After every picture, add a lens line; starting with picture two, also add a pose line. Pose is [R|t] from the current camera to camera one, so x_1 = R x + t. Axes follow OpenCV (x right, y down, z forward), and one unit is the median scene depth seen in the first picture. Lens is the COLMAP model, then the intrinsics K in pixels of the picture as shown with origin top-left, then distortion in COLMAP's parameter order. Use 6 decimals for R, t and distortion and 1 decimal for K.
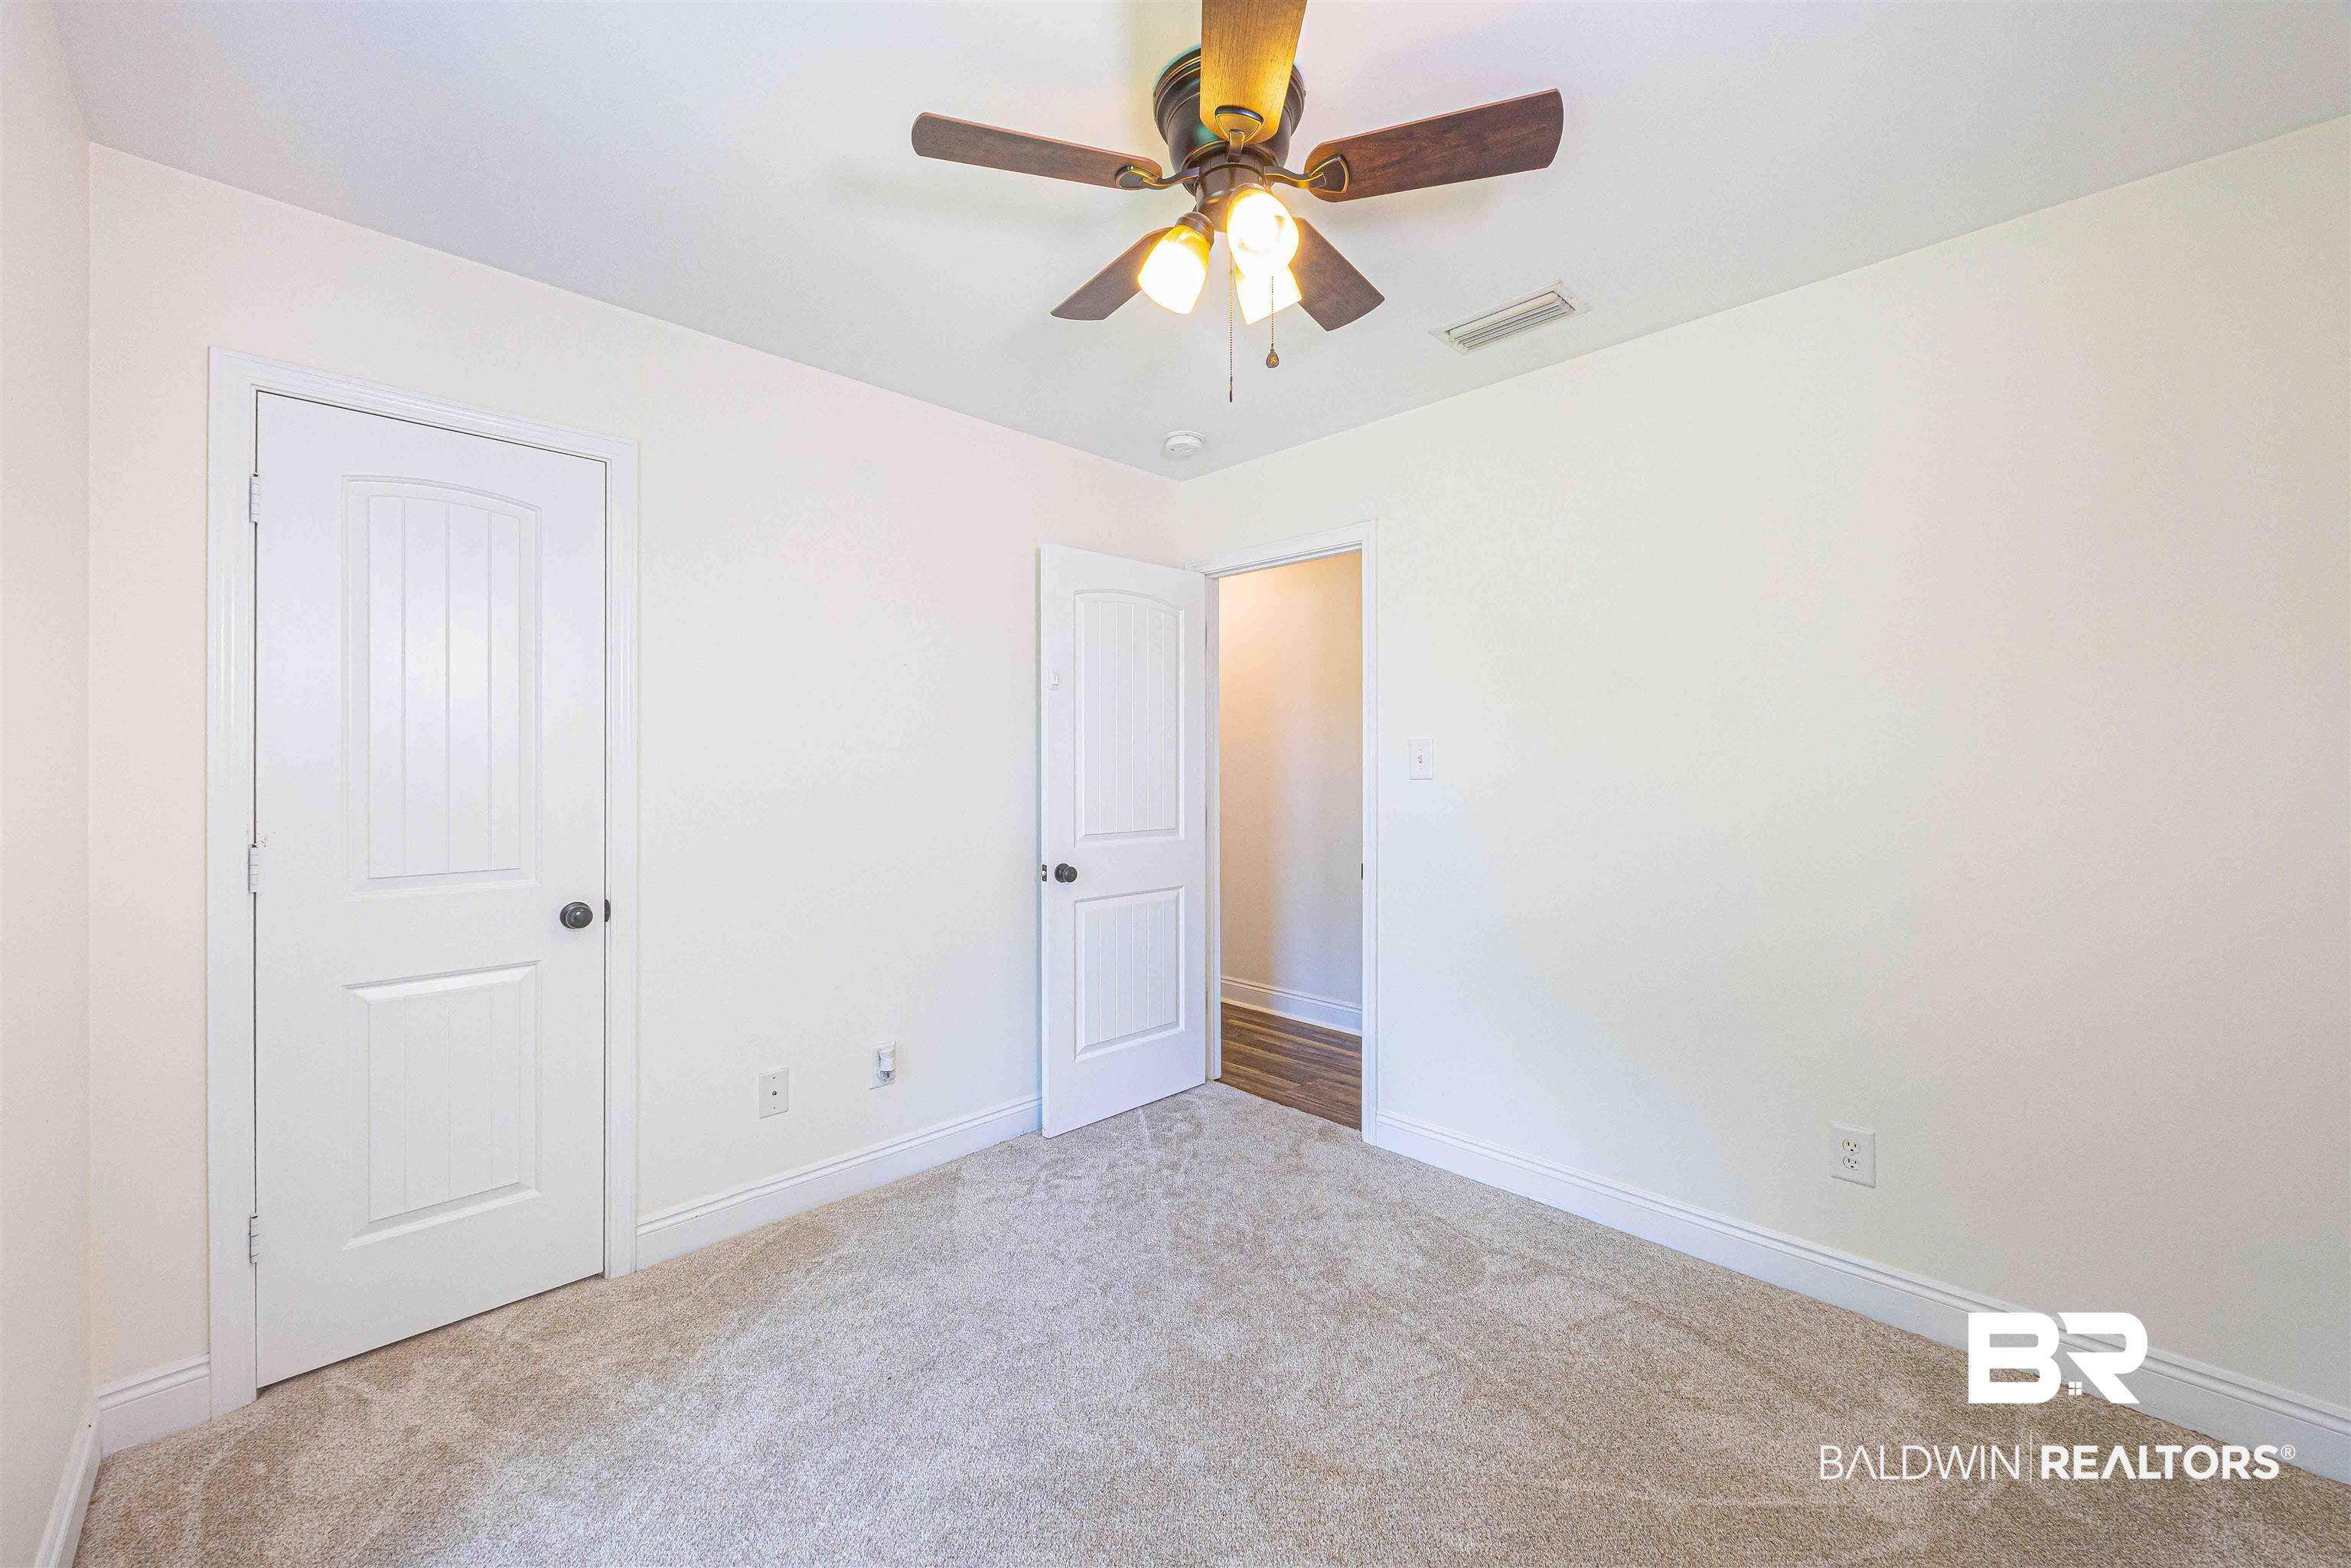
lens RADIAL K [[909.8, 0, 1175.9], [0, 909.8, 775.1], [0, 0, 1]] dist [0.001939, -0.000426]
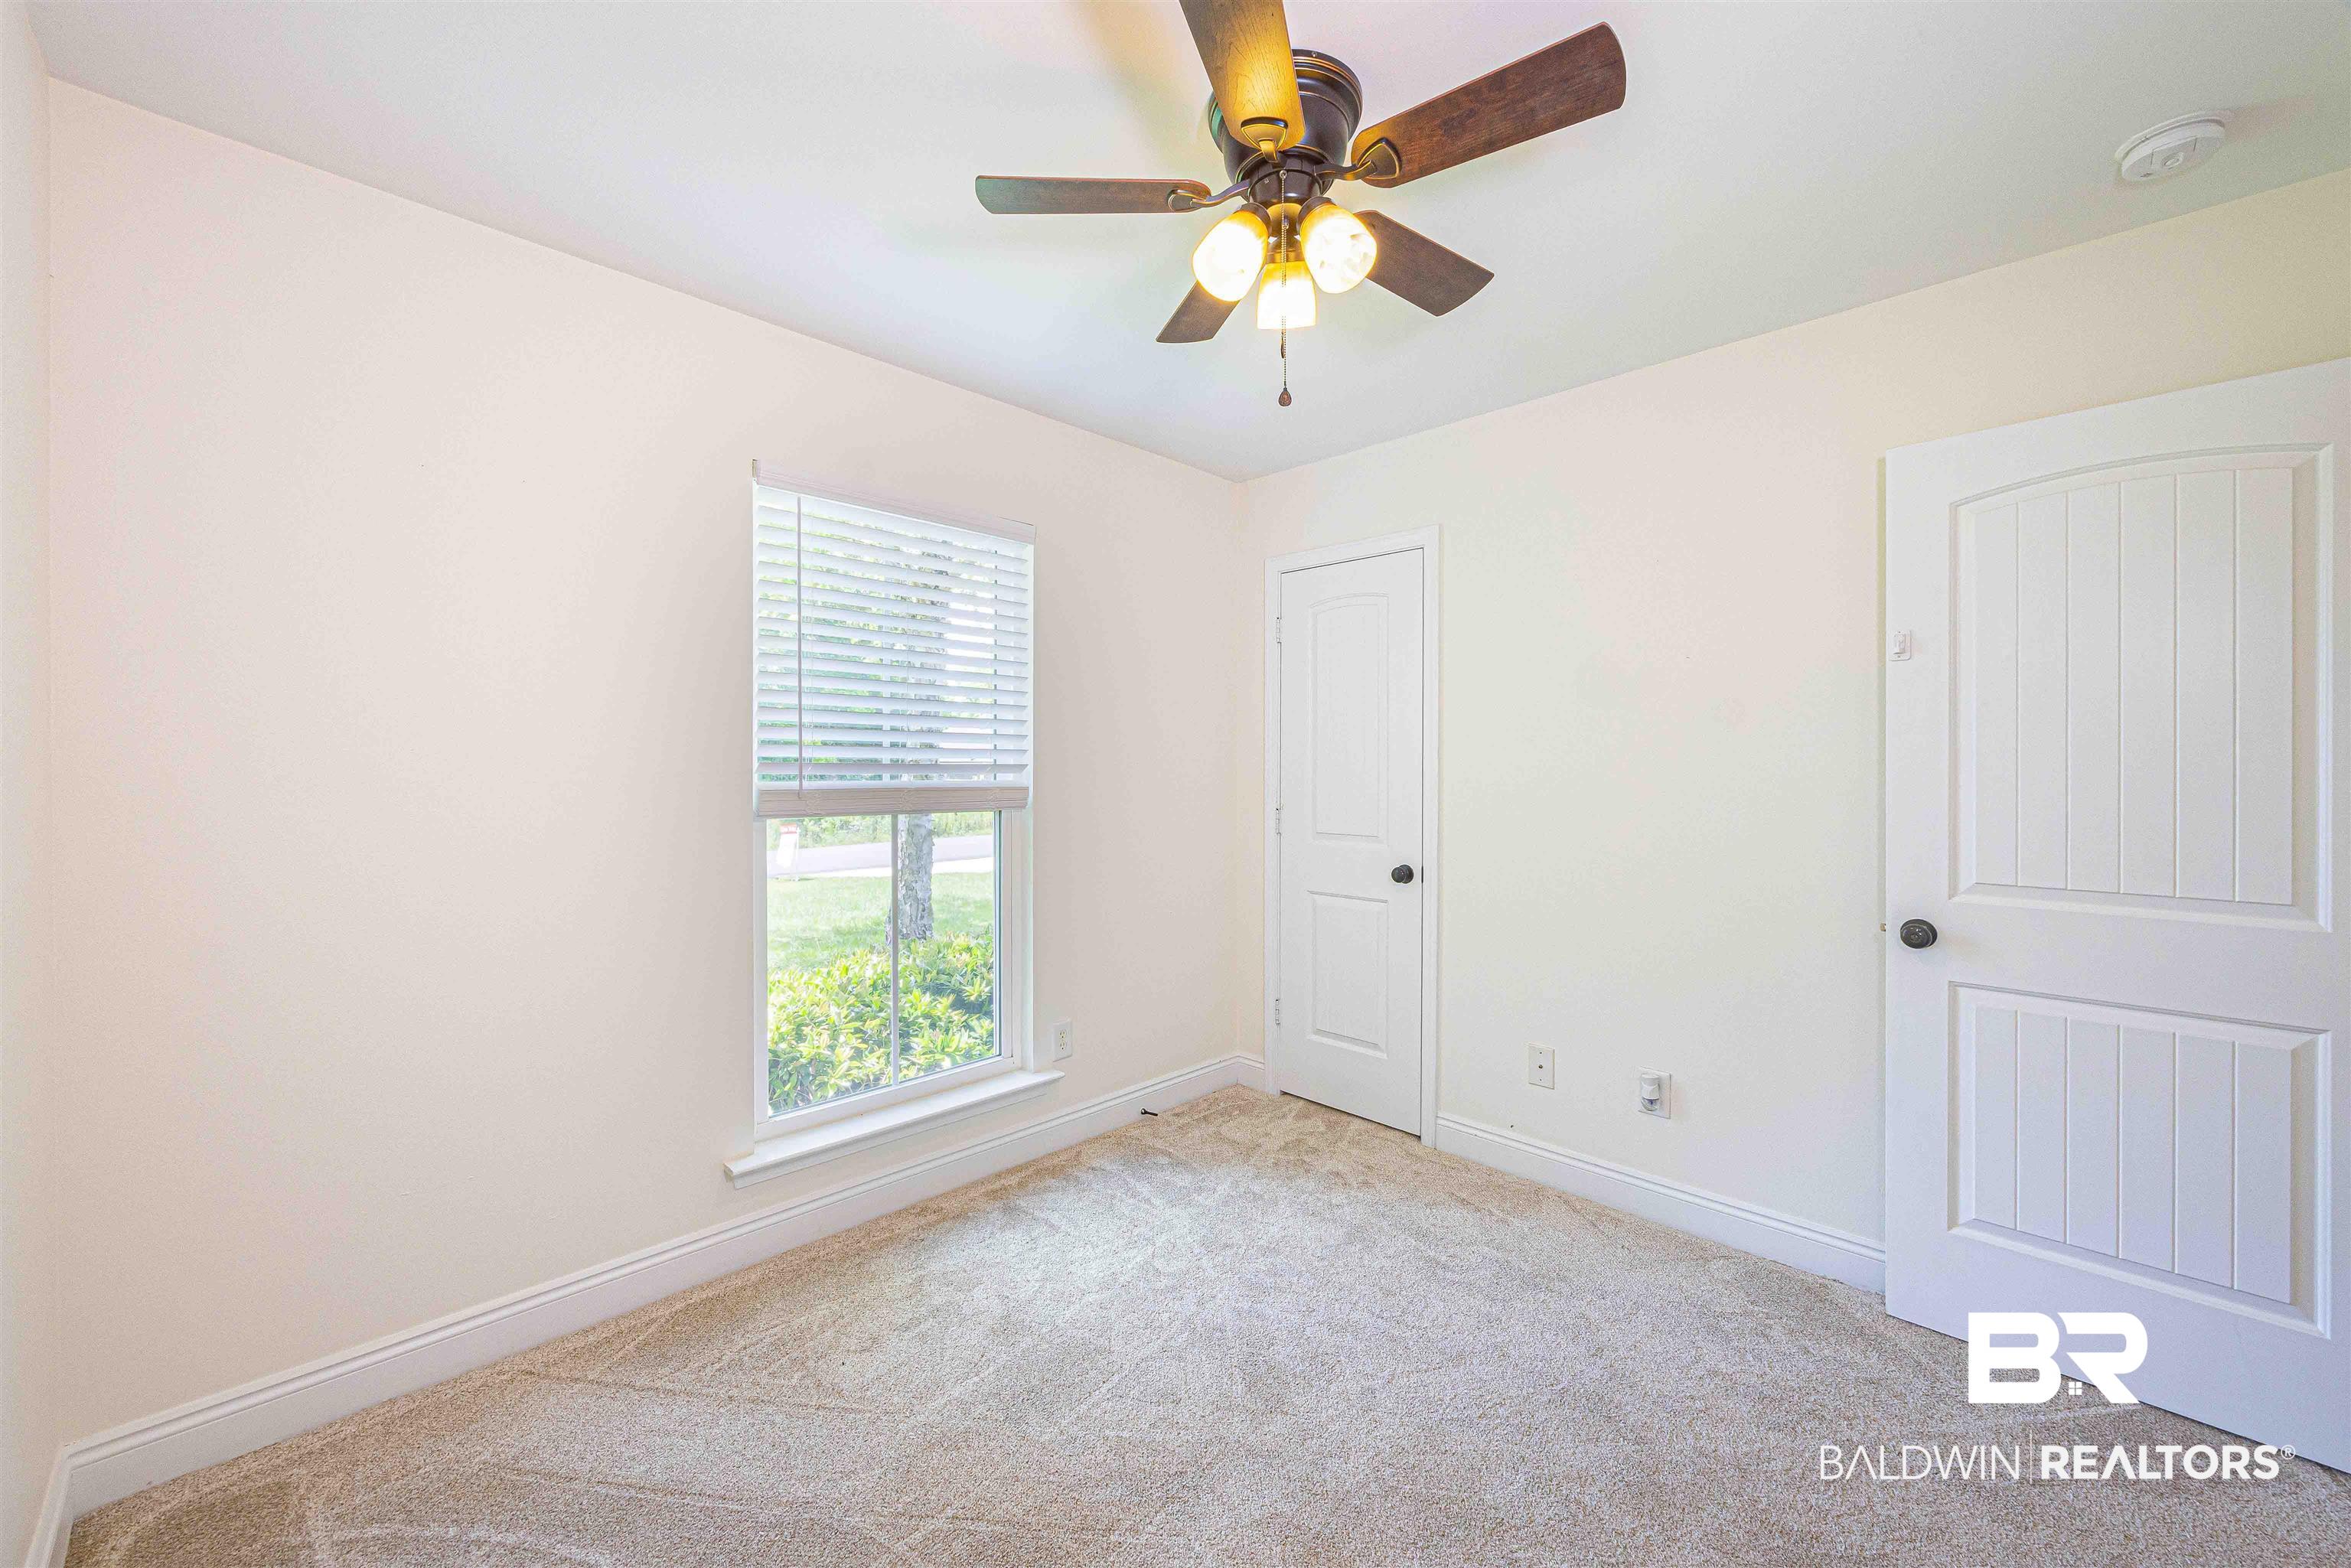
lens RADIAL K [[909.8, 0, 1169.1], [0, 909.8, 771.5], [0, 0, 1]] dist [0.001939, -0.000426]
pose [[-0.006125, 0.010696, -0.999924, 0.754216], [-0.008965, 0.999902, 0.010751, -0.017973], [0.999941, 0.009030, -0.006029, 0.631439]]
